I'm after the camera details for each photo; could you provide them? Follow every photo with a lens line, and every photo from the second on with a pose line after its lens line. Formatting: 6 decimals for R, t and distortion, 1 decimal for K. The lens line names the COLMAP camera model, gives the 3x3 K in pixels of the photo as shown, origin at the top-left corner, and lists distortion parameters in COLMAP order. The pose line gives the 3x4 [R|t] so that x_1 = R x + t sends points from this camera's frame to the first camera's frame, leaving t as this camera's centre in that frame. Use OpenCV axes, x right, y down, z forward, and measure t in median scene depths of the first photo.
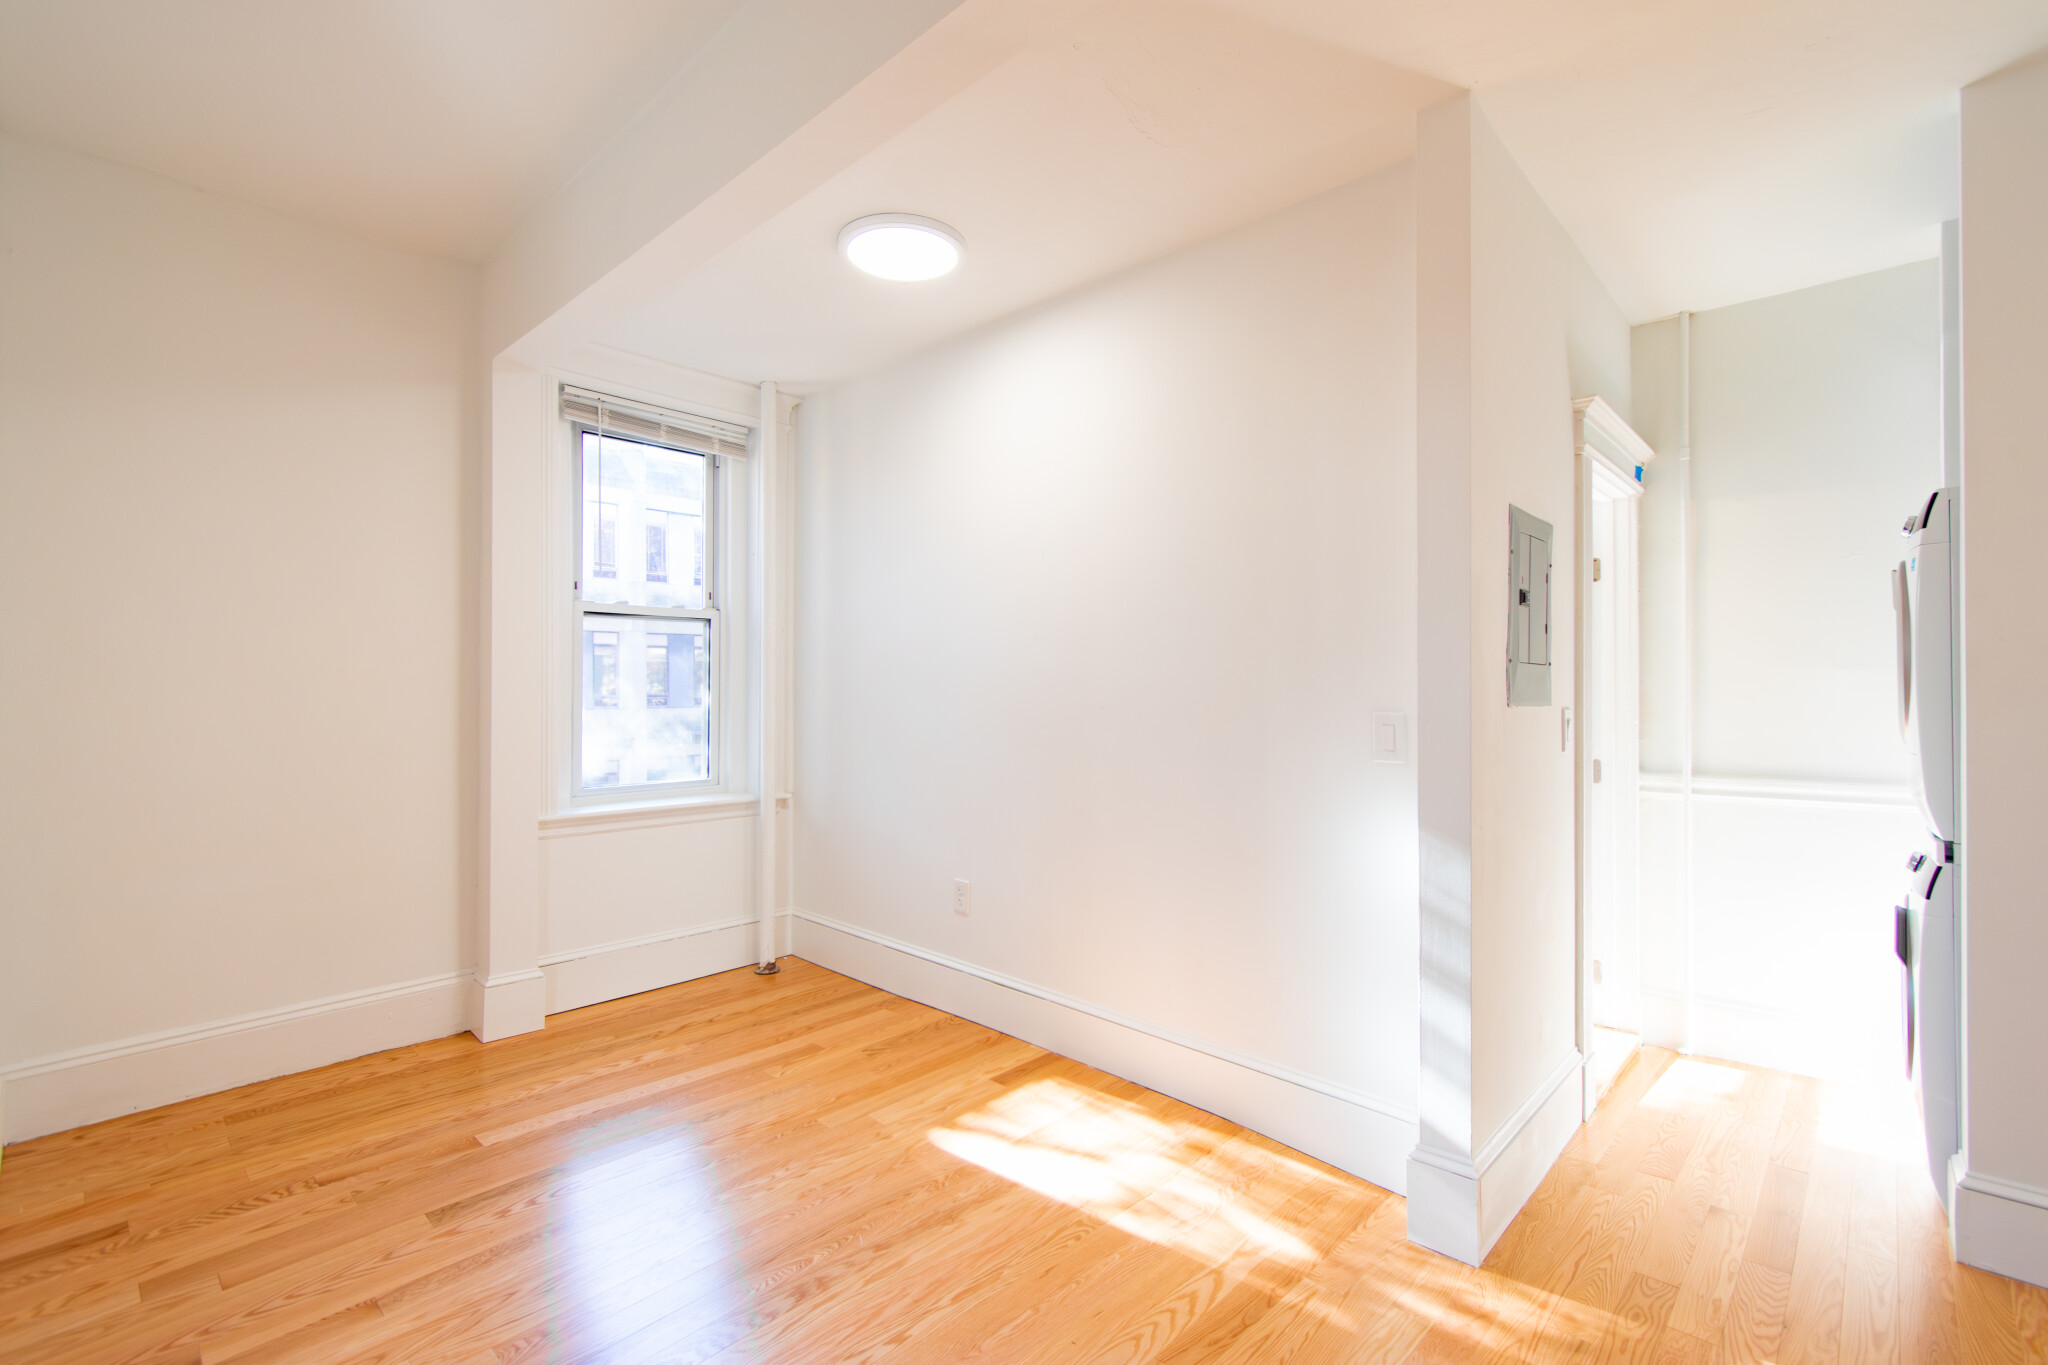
lens RADIAL K [[894.6, 0, 1022.0], [0, 894.6, 681.7], [0, 0, 1]] dist [-0.000388, 0.002164]
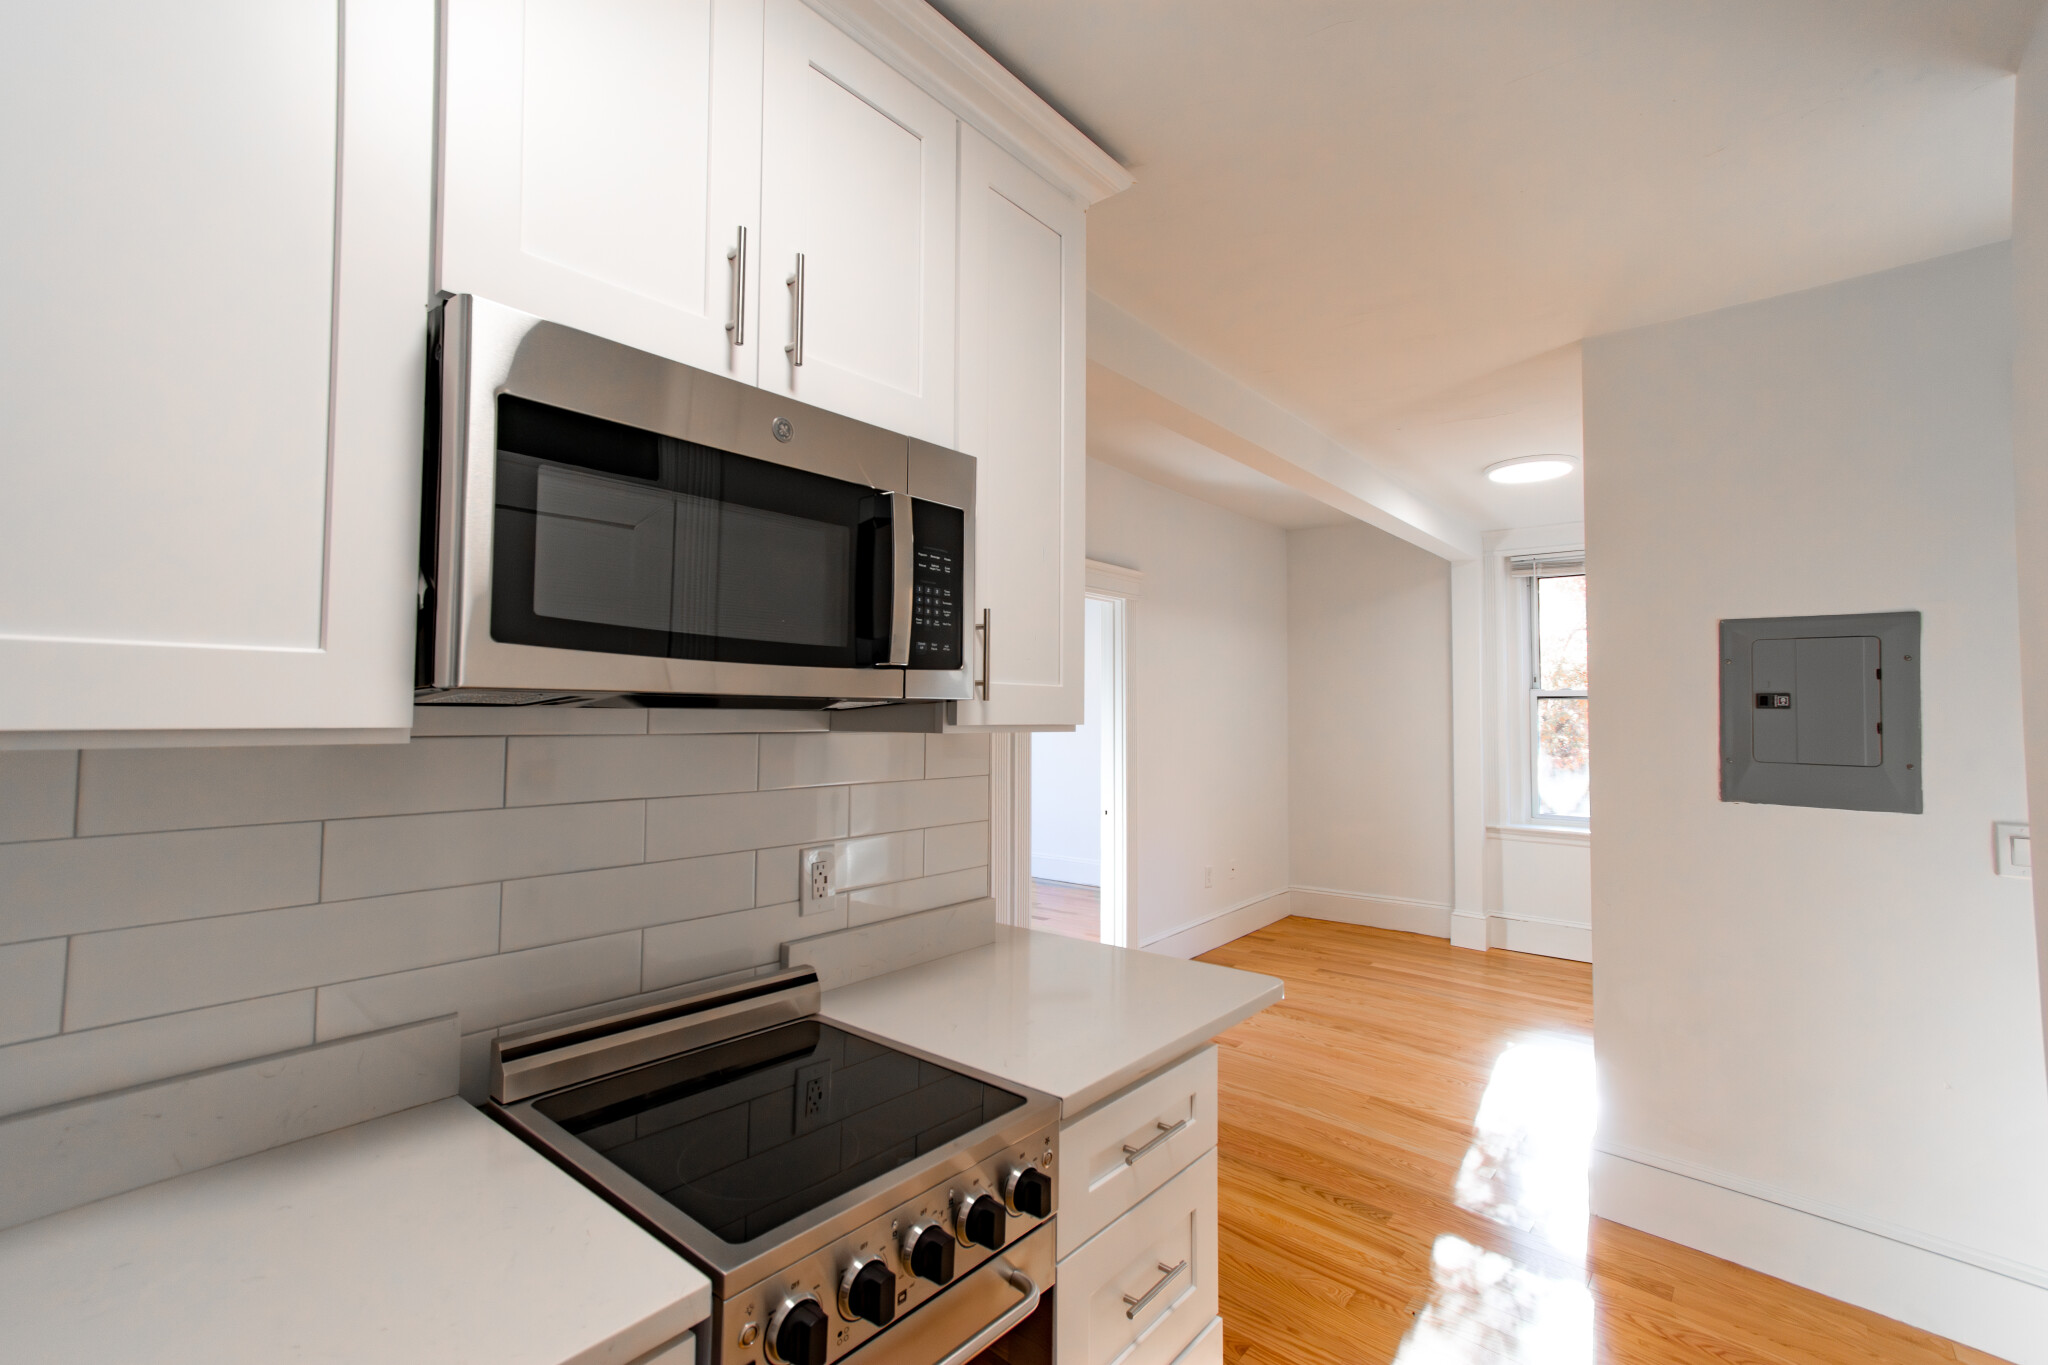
lens RADIAL K [[894.6, 0, 1024.9], [0, 894.6, 685.4], [0, 0, 1]] dist [-0.000388, 0.002164]
pose [[0.056965, -0.031738, -0.997872, 1.292891], [0.001313, 0.999496, -0.031714, -0.066474], [0.998375, 0.000496, 0.056978, 0.059211]]
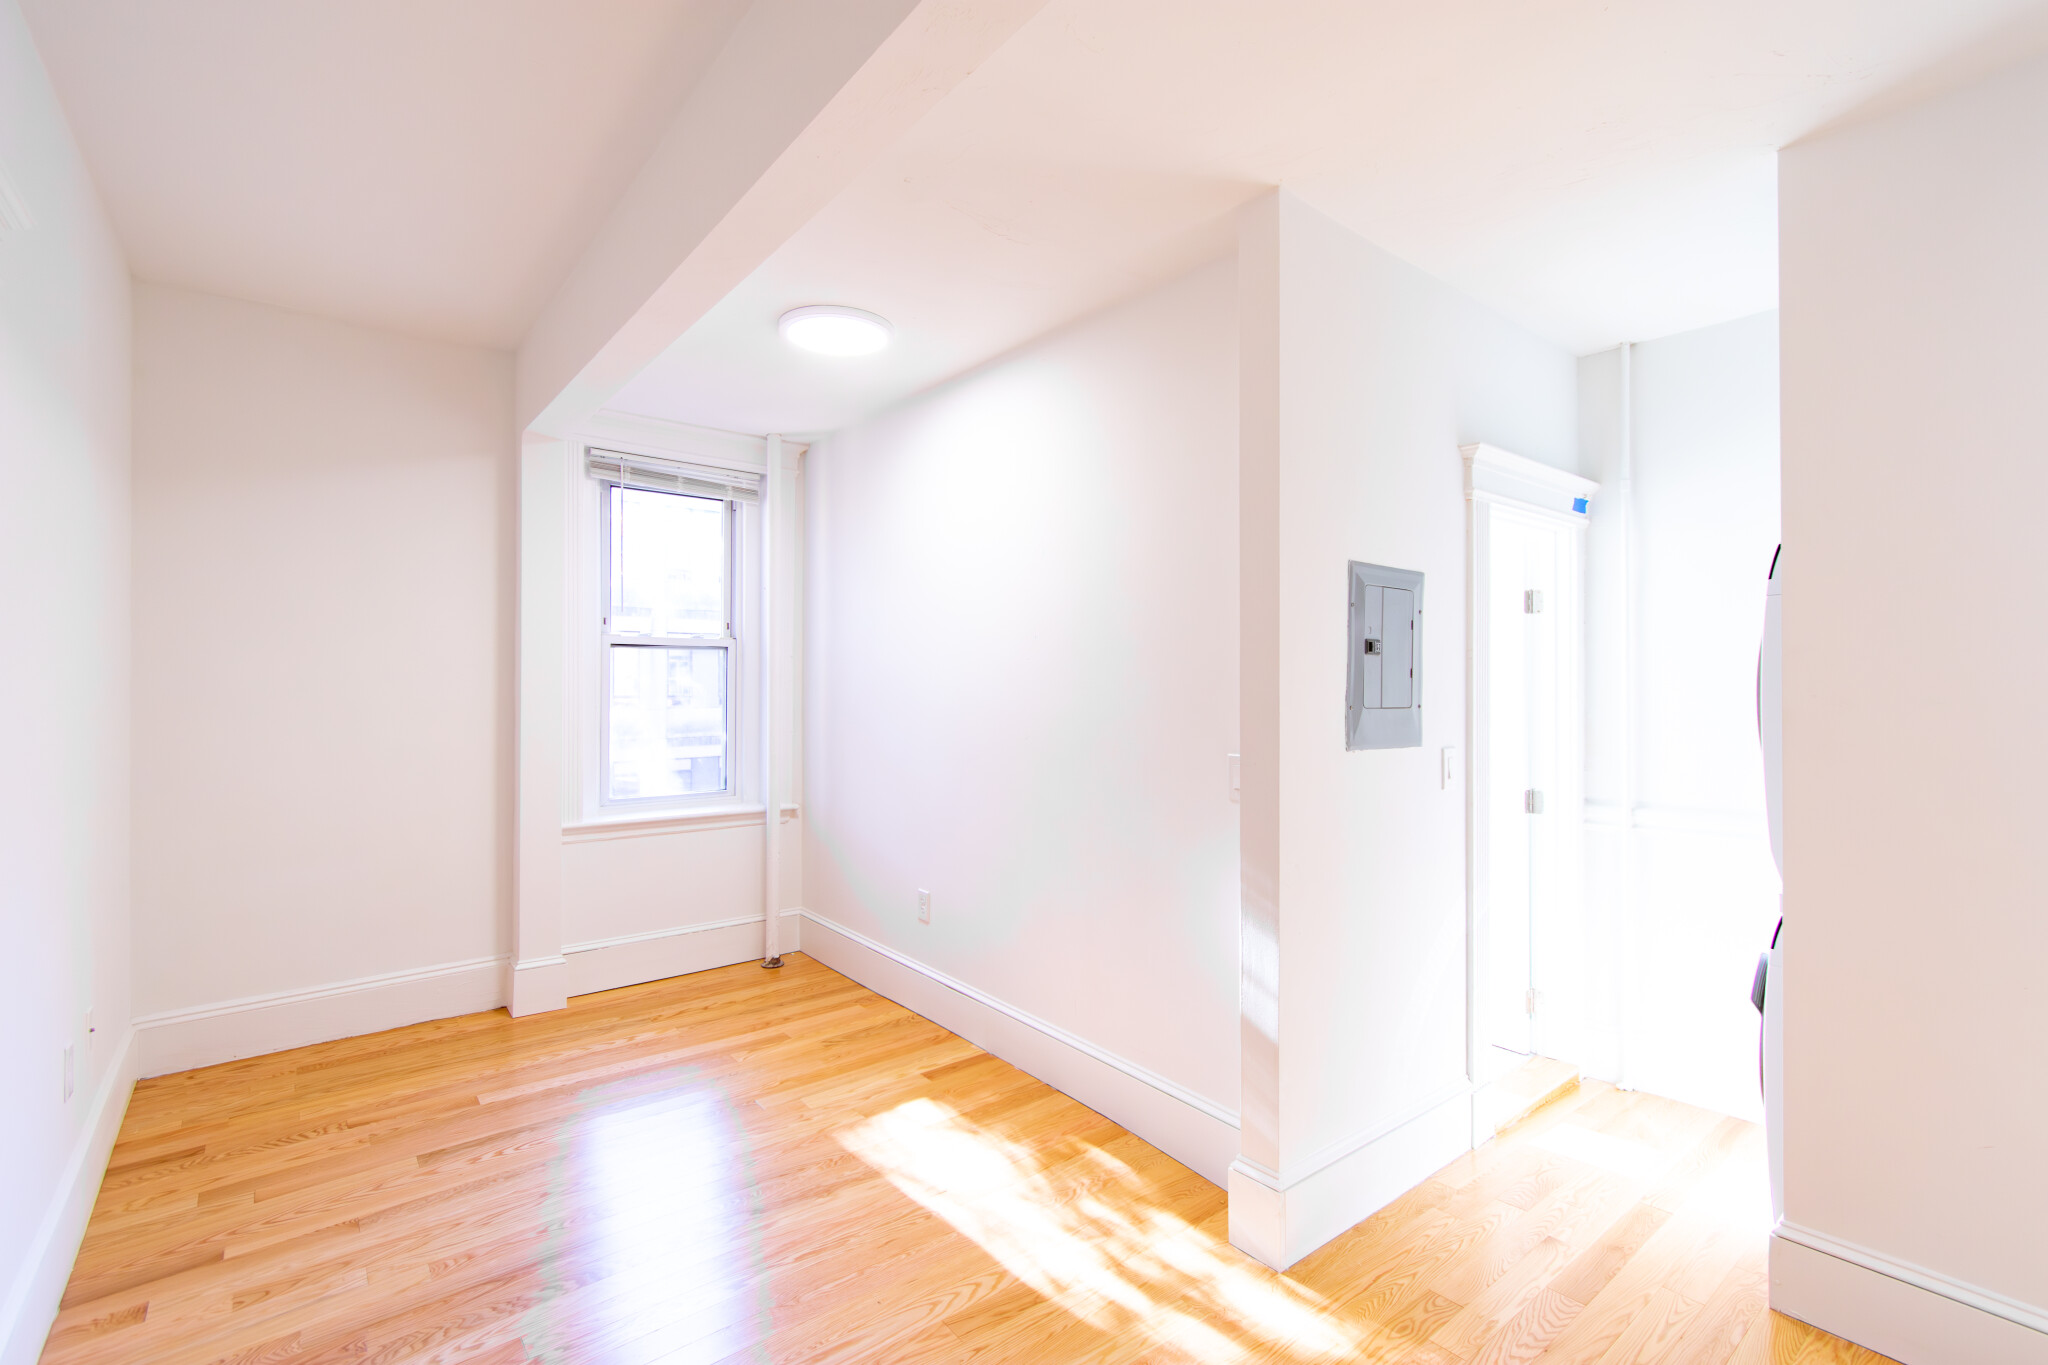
lens RADIAL K [[894.6, 0, 1027.6], [0, 894.6, 676.6], [0, 0, 1]] dist [-0.000388, 0.002164]
pose [[0.991434, 0.000642, -0.130604, 0.246352], [-0.000623, 1.000000, 0.000182, -0.048972], [0.130604, -0.000099, 0.991435, -0.082466]]
